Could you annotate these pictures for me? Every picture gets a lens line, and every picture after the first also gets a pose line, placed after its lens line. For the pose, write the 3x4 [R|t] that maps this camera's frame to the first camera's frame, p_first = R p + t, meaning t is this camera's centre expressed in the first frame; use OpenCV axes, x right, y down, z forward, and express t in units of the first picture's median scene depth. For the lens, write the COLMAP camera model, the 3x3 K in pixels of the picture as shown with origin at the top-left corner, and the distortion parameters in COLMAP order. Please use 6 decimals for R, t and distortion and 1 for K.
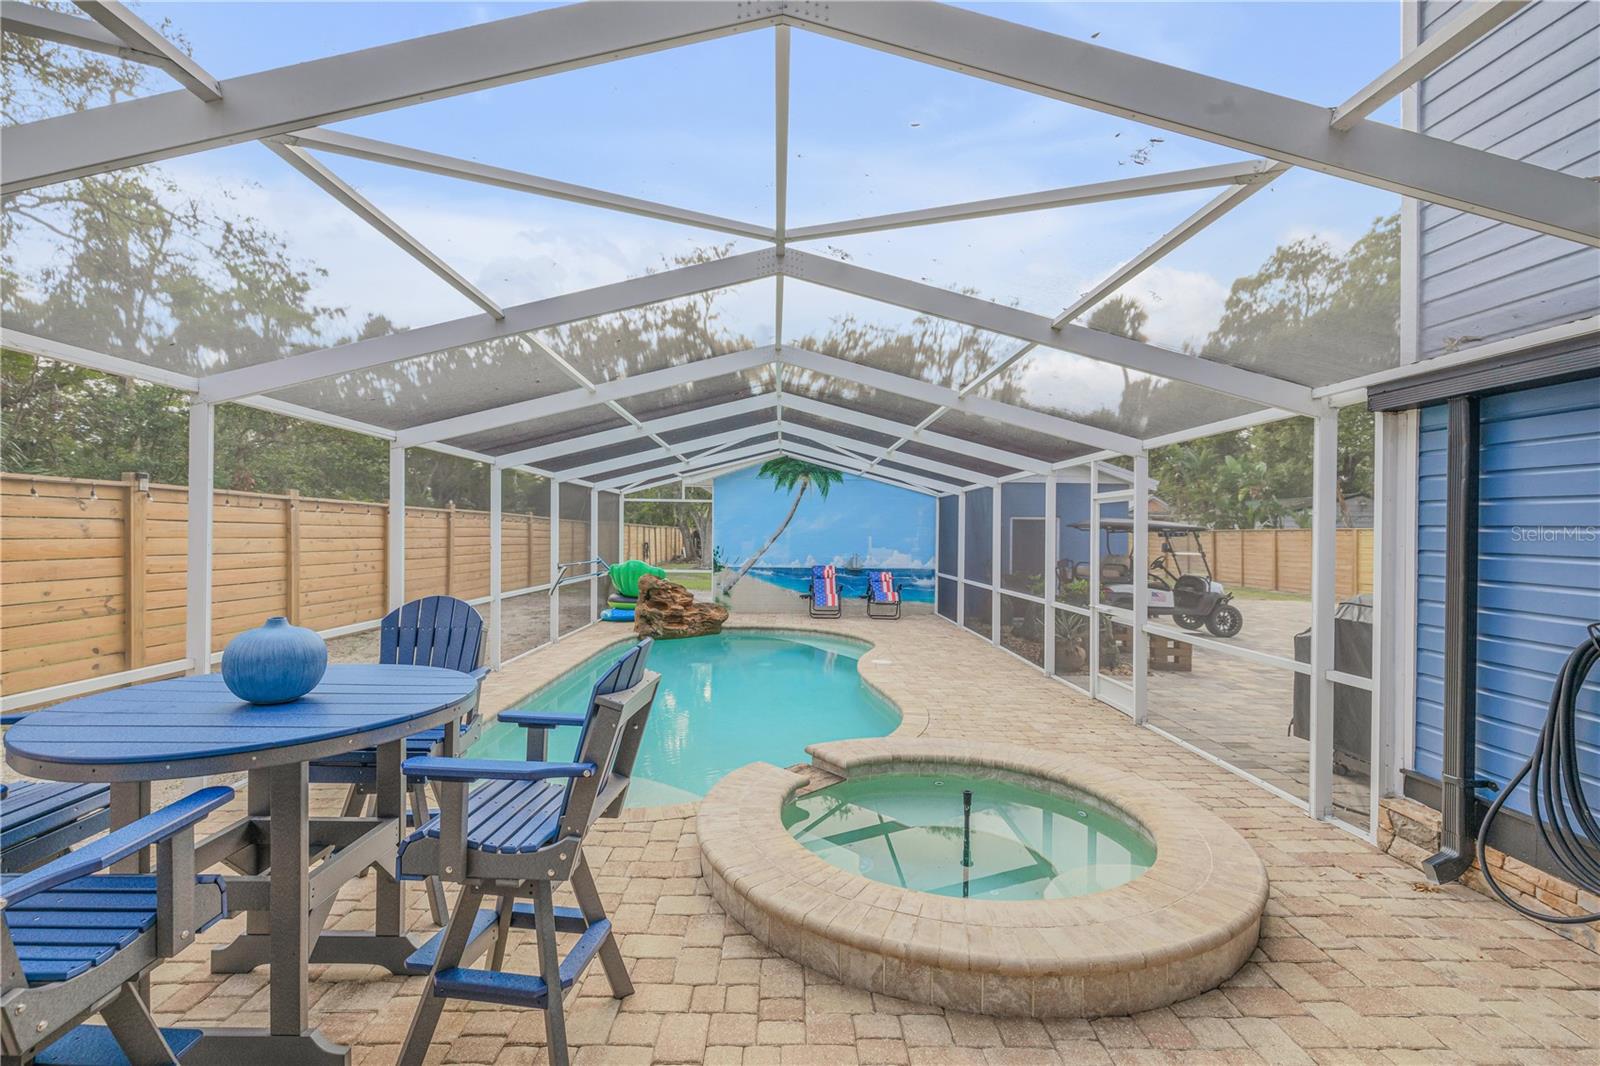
lens RADIAL K [[723.2, 0, 798.7], [0, 723.2, 533.3], [0, 0, 1]] dist [0.007612, -0.002389]
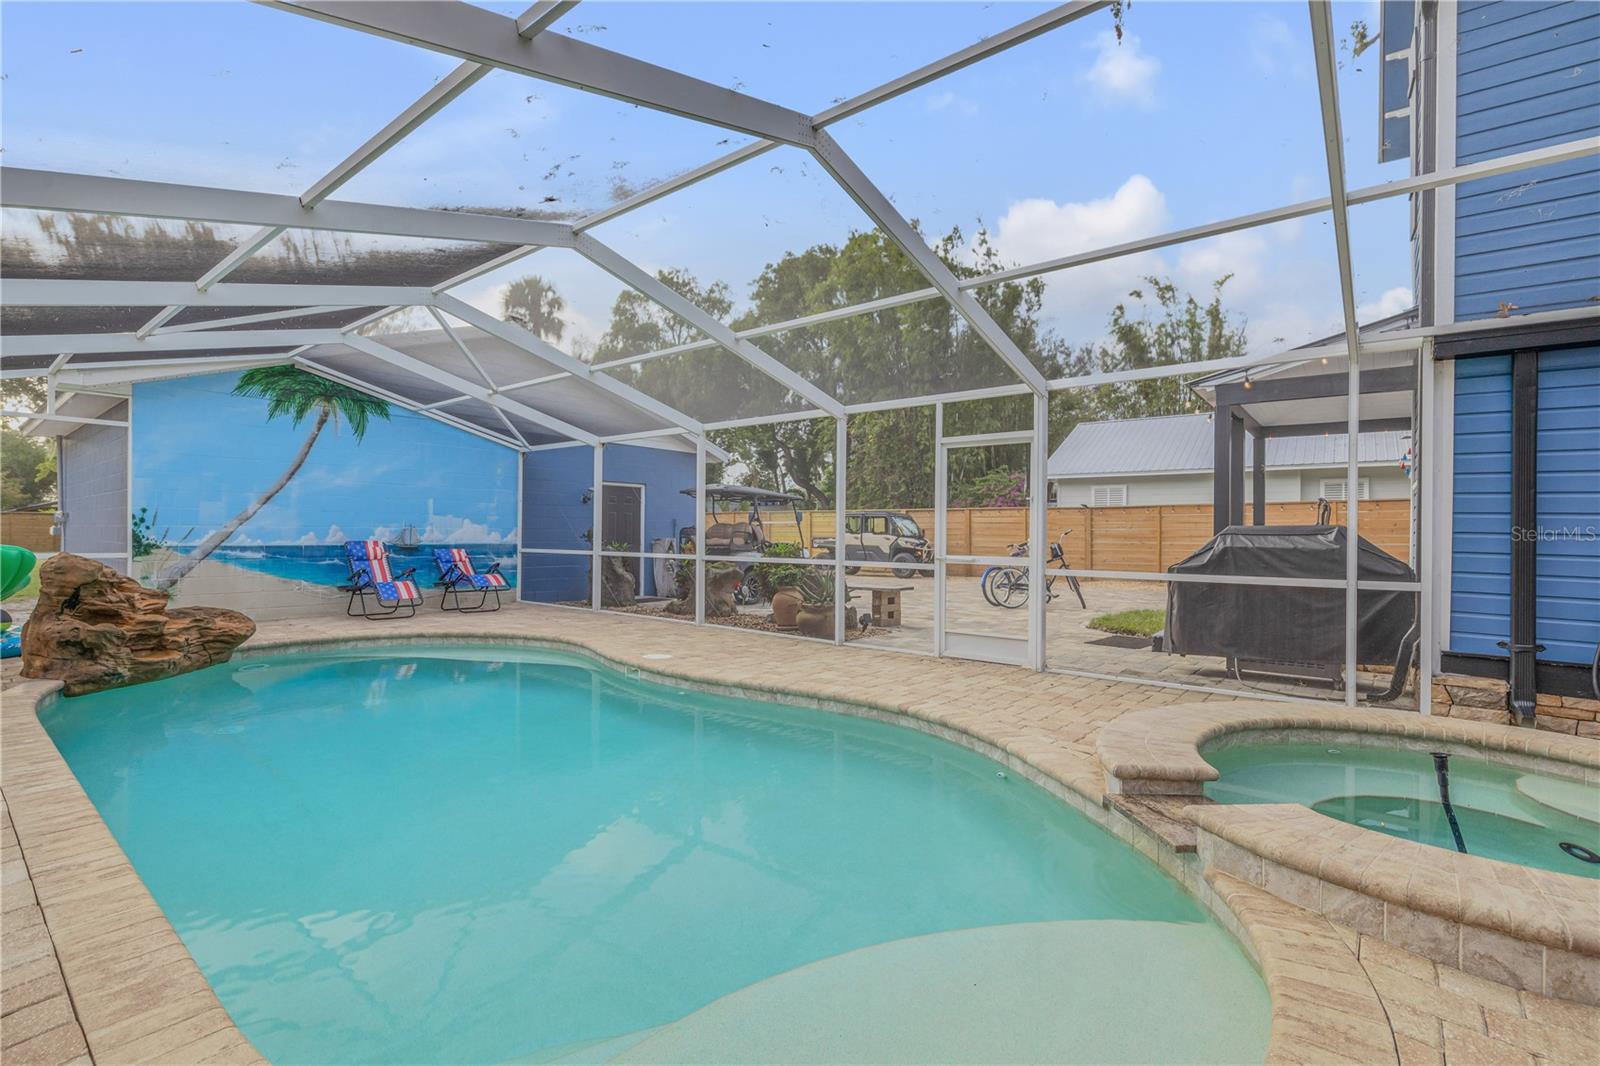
lens RADIAL K [[723.2, 0, 798.3], [0, 723.2, 531.6], [0, 0, 1]] dist [0.007612, -0.002389]
pose [[0.647798, -0.002783, 0.761807, -0.212292], [-0.003169, 0.999975, 0.006347, 0.030588], [-0.761805, -0.006526, 0.647773, 0.270355]]
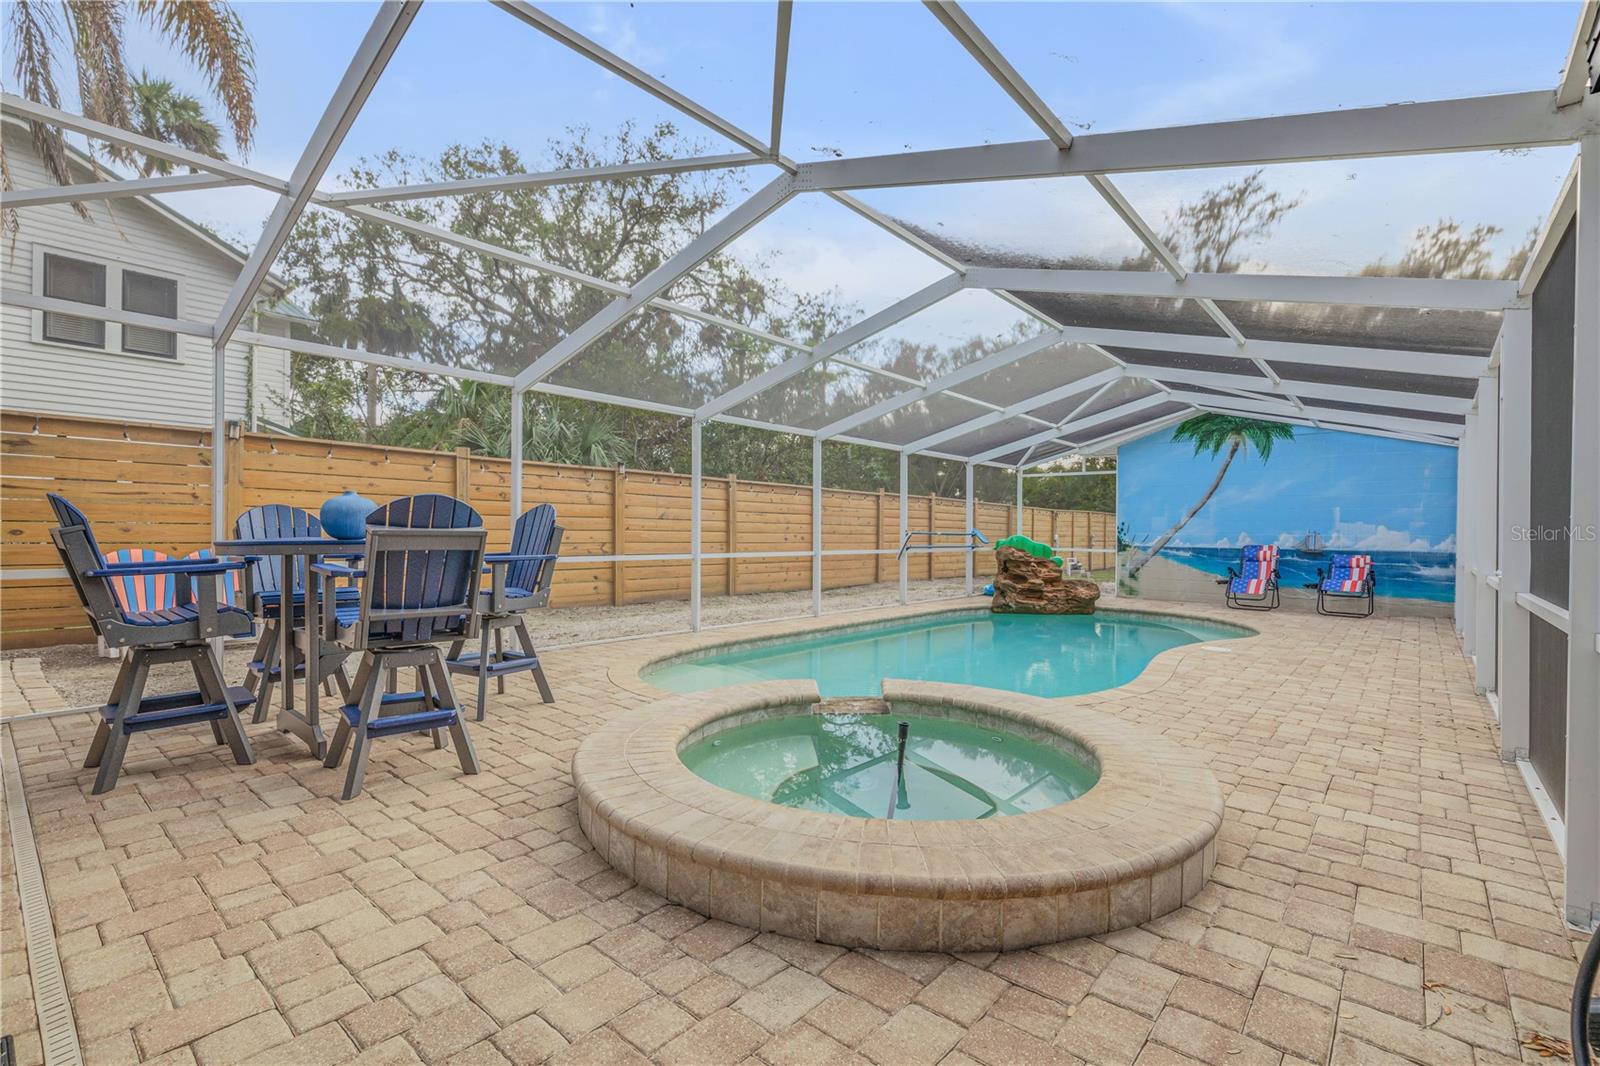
lens RADIAL K [[723.2, 0, 796.9], [0, 723.2, 531.9], [0, 0, 1]] dist [0.007612, -0.002389]
pose [[0.742347, -0.001137, -0.670014, 0.189488], [-0.002977, 0.999983, -0.004996, 0.035436], [0.670009, 0.005704, 0.742331, 0.072595]]
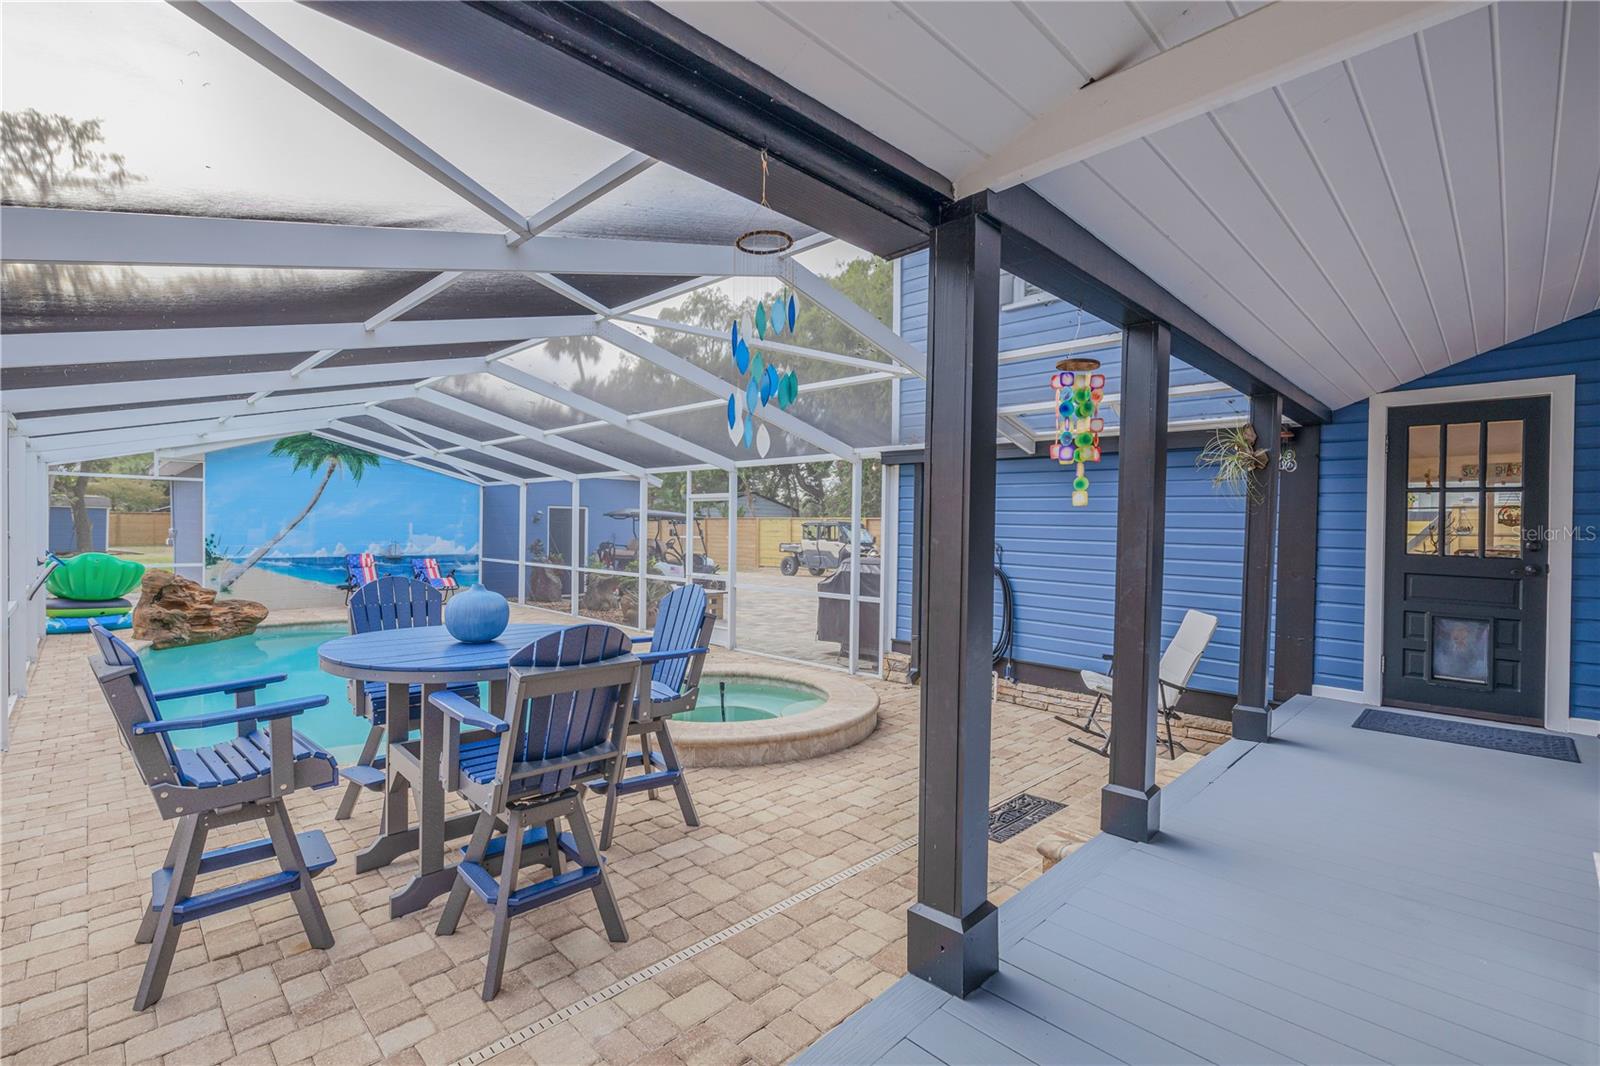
lens RADIAL K [[723.2, 0, 797.8], [0, 723.2, 532.0], [0, 0, 1]] dist [0.007612, -0.002389]
pose [[0.724329, -0.005505, 0.689432, -0.202912], [-0.006848, 0.999861, 0.015178, -0.002265], [-0.689420, -0.015715, 0.724191, -0.078199]]
